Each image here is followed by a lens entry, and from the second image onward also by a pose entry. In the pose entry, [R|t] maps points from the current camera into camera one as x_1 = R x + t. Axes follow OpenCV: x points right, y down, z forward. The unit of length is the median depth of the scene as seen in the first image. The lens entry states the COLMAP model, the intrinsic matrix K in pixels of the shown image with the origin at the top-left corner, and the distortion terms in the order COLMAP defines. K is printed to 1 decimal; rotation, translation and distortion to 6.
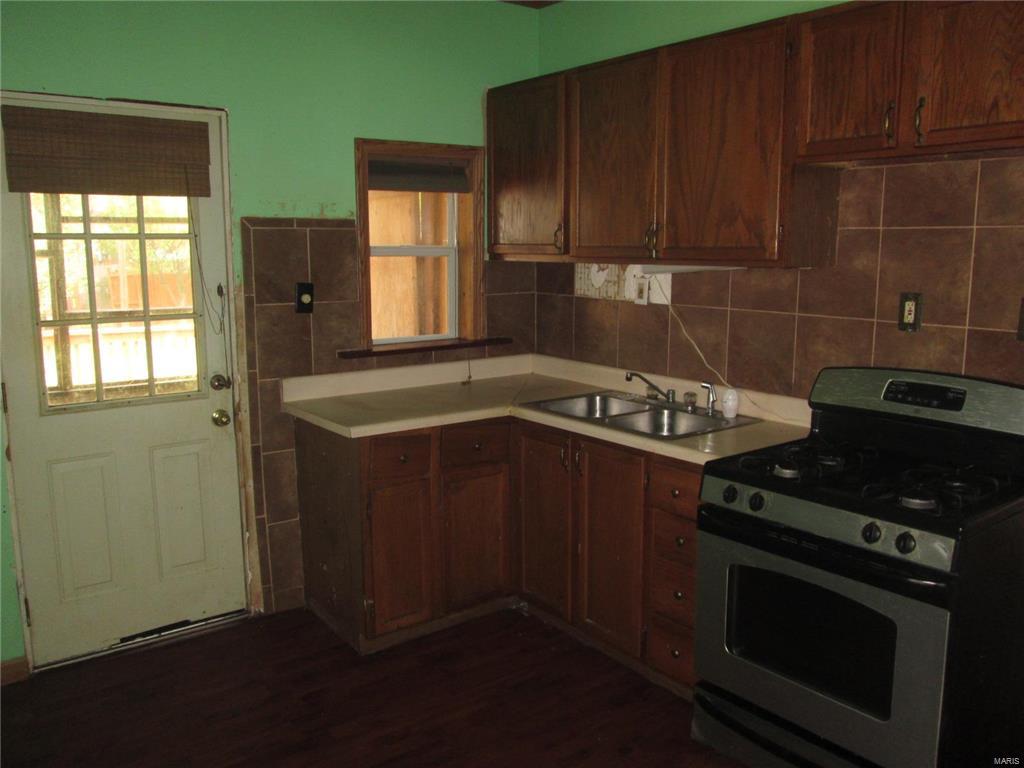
lens RADIAL K [[852.9, 0, 512.0], [0, 852.9, 384.0], [0, 0, 1]] dist [-0.040040, 0.020664]
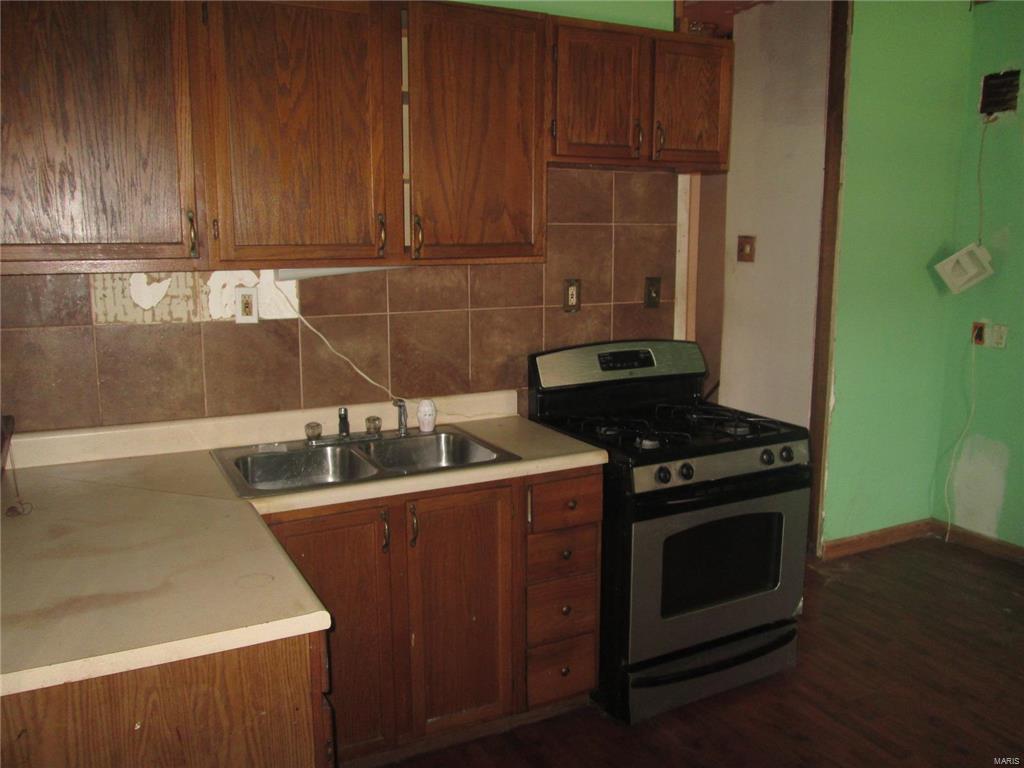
lens RADIAL K [[852.9, 0, 512.0], [0, 852.9, 384.0], [0, 0, 1]] dist [-0.040040, 0.020664]
pose [[0.173843, -0.173555, 0.969359, -0.670638], [0.160644, 0.976160, 0.145963, -0.142600], [-0.971582, 0.130347, 0.197579, 0.810641]]
